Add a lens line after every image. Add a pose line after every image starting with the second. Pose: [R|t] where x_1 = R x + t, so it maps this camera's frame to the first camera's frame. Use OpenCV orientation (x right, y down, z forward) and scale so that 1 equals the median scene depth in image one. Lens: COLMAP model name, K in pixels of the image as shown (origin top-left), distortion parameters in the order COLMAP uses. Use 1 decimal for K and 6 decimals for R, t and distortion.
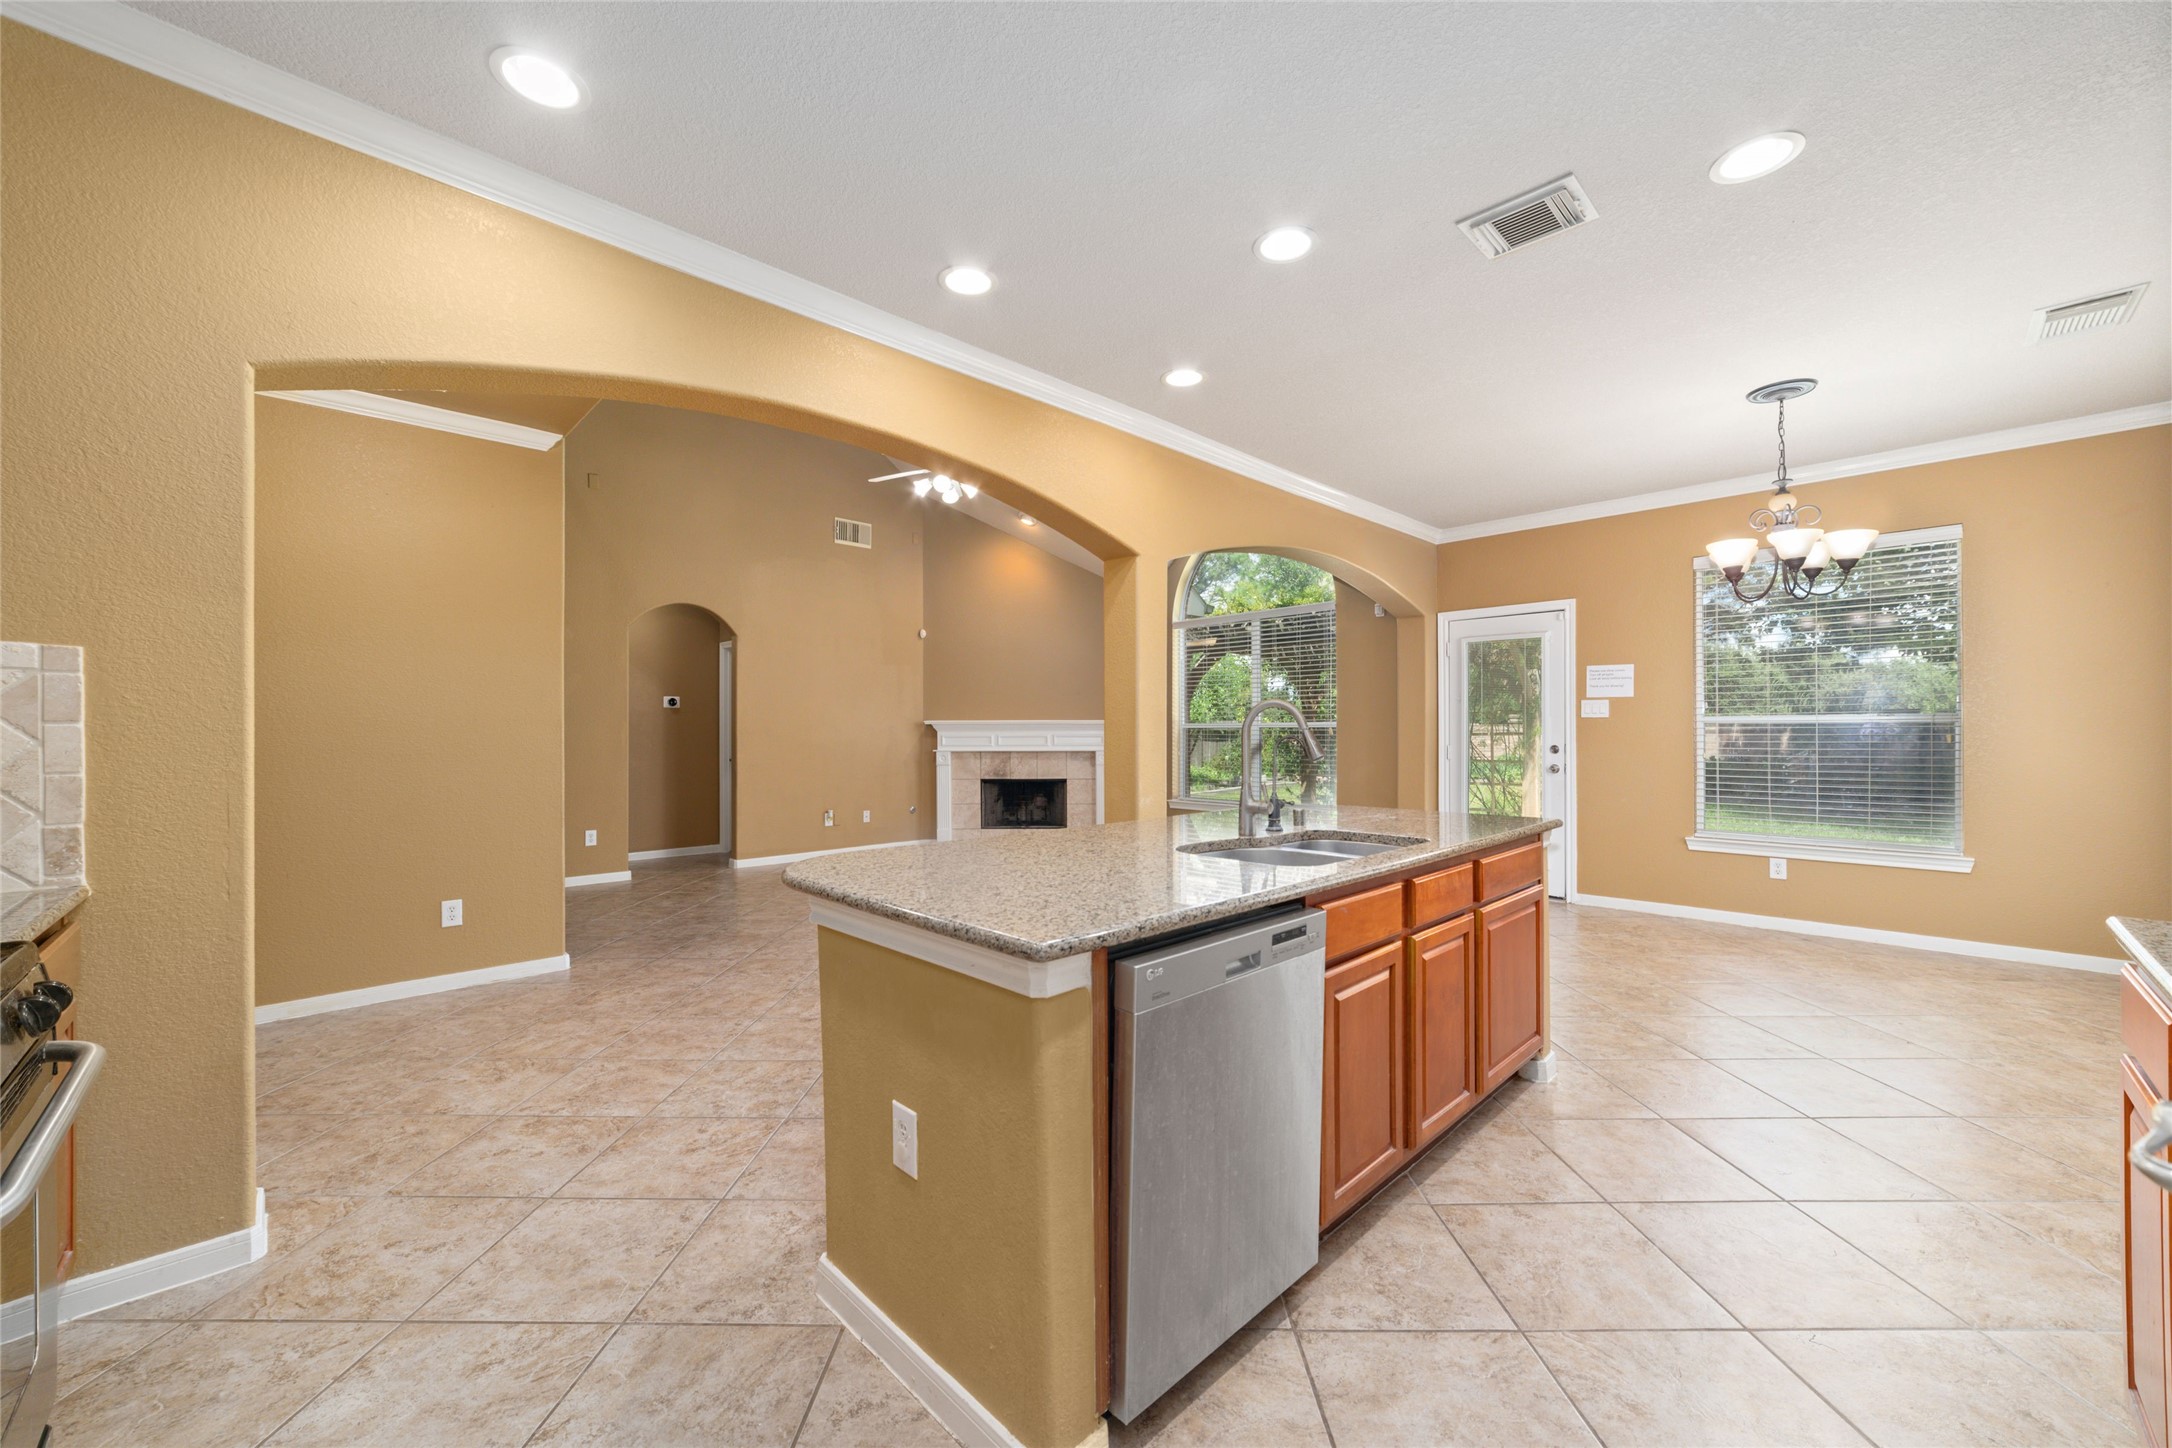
lens RADIAL K [[835.7, 0, 1079.6], [0, 835.7, 730.1], [0, 0, 1]] dist [-0.000222, 0.000146]
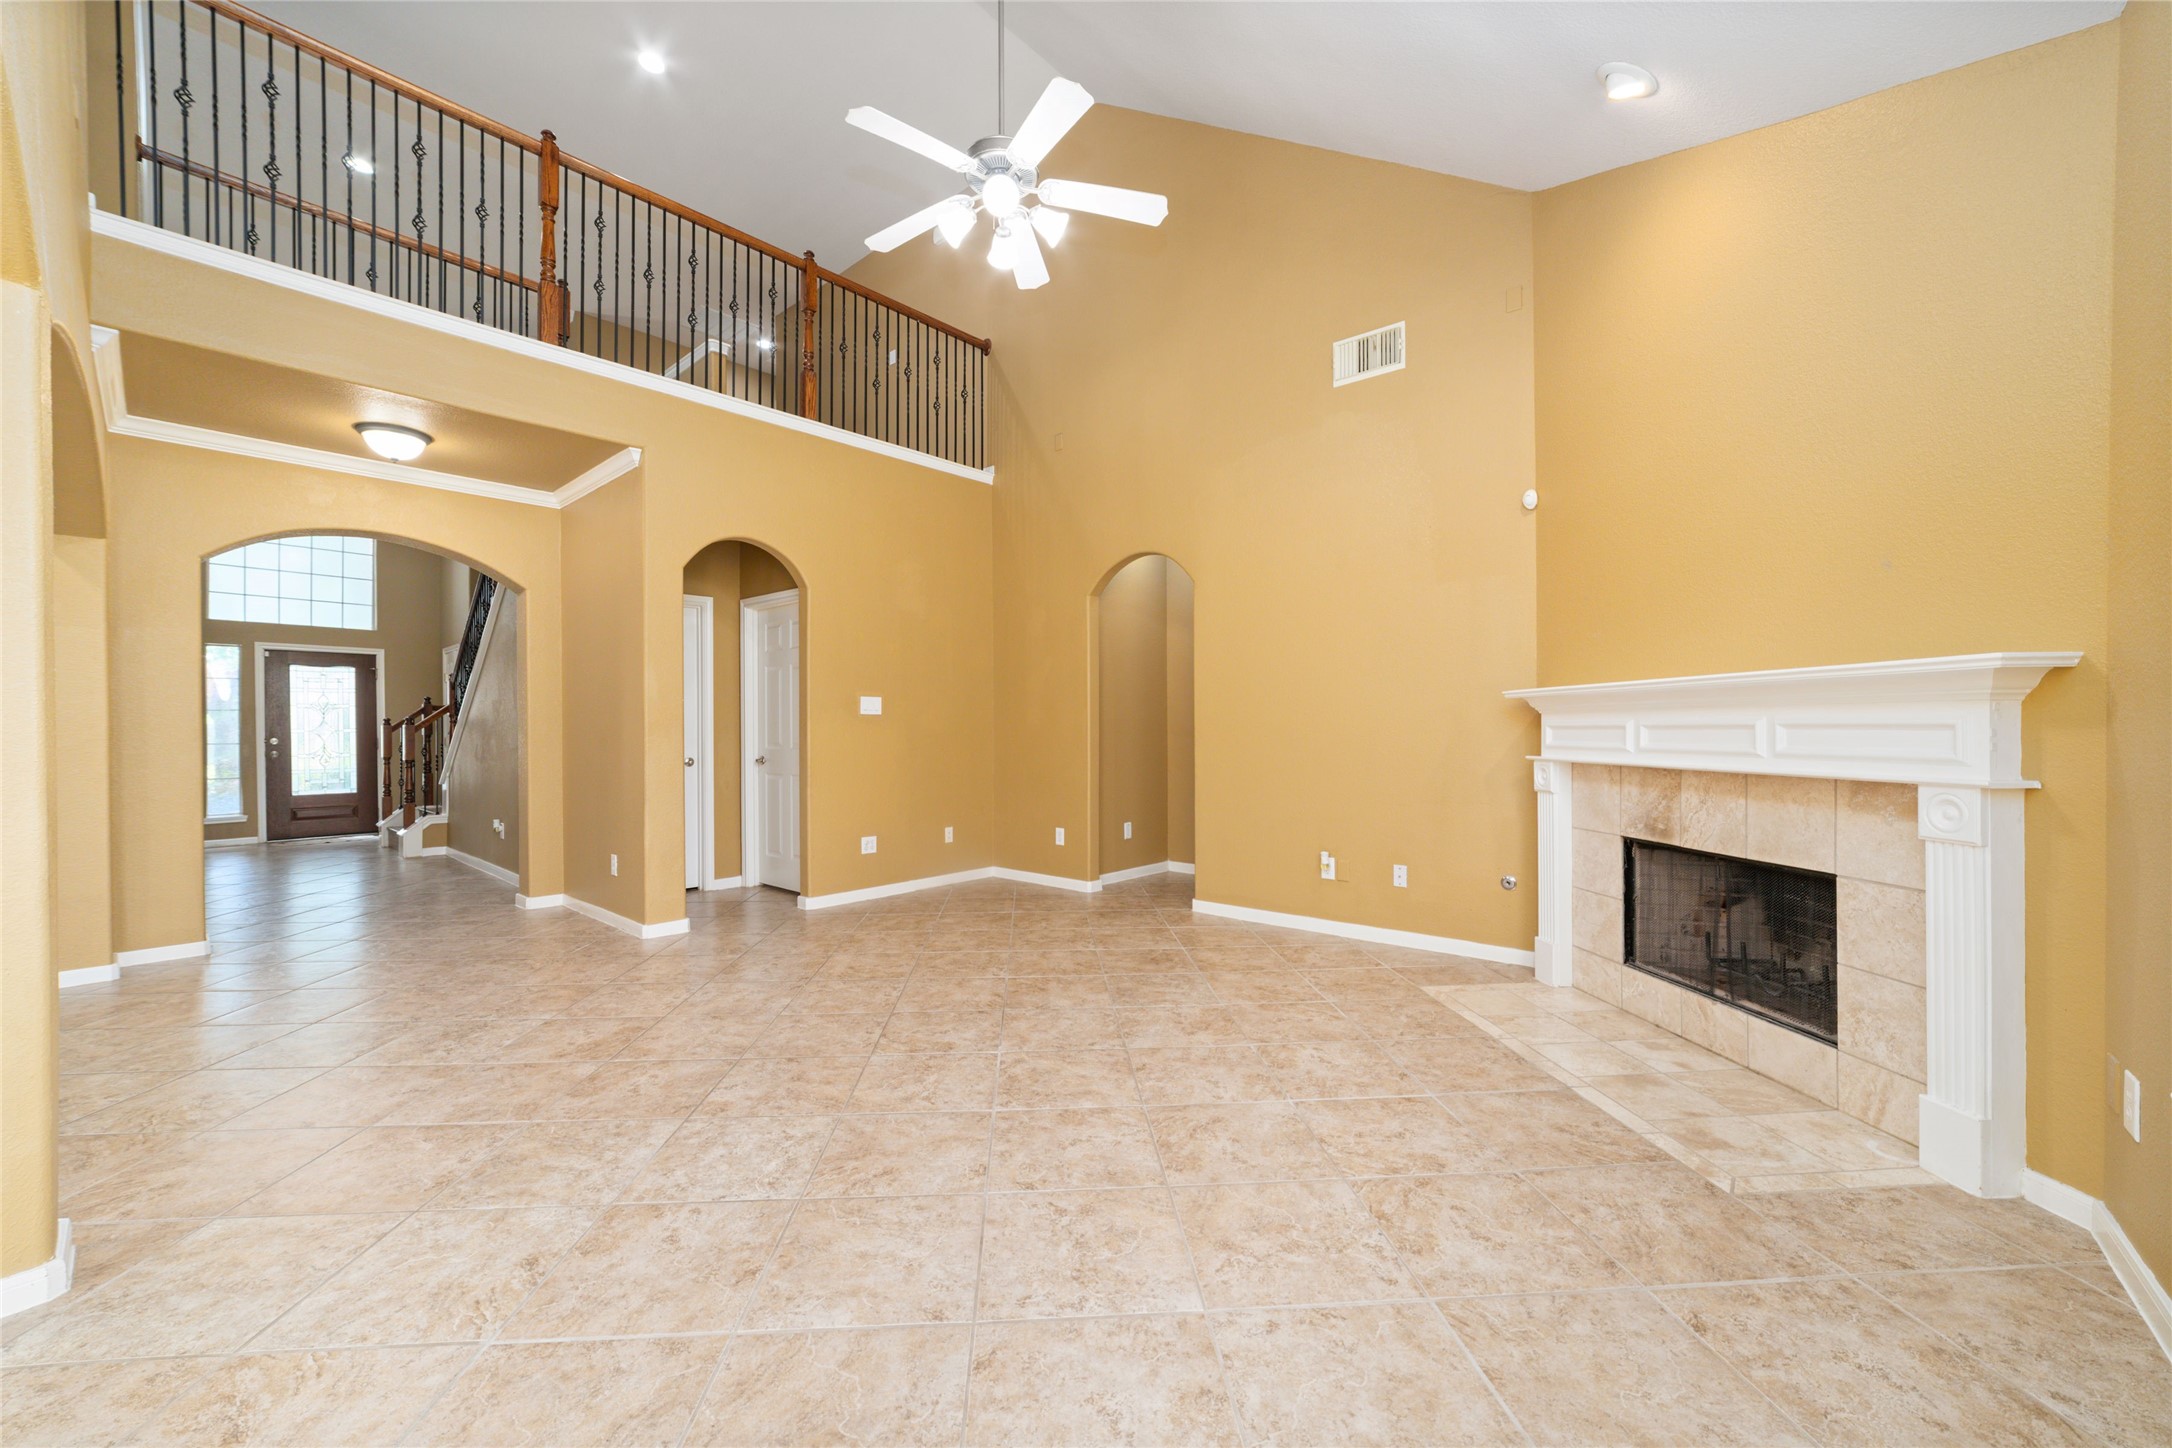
lens RADIAL K [[835.7, 0, 1079.6], [0, 835.7, 730.1], [0, 0, 1]] dist [-0.000222, 0.000146]
pose [[0.090130, 0.007501, -0.995902, 0.242193], [-0.001400, 0.999972, 0.007405, 0.007045], [0.995929, 0.000727, 0.090138, 0.719628]]
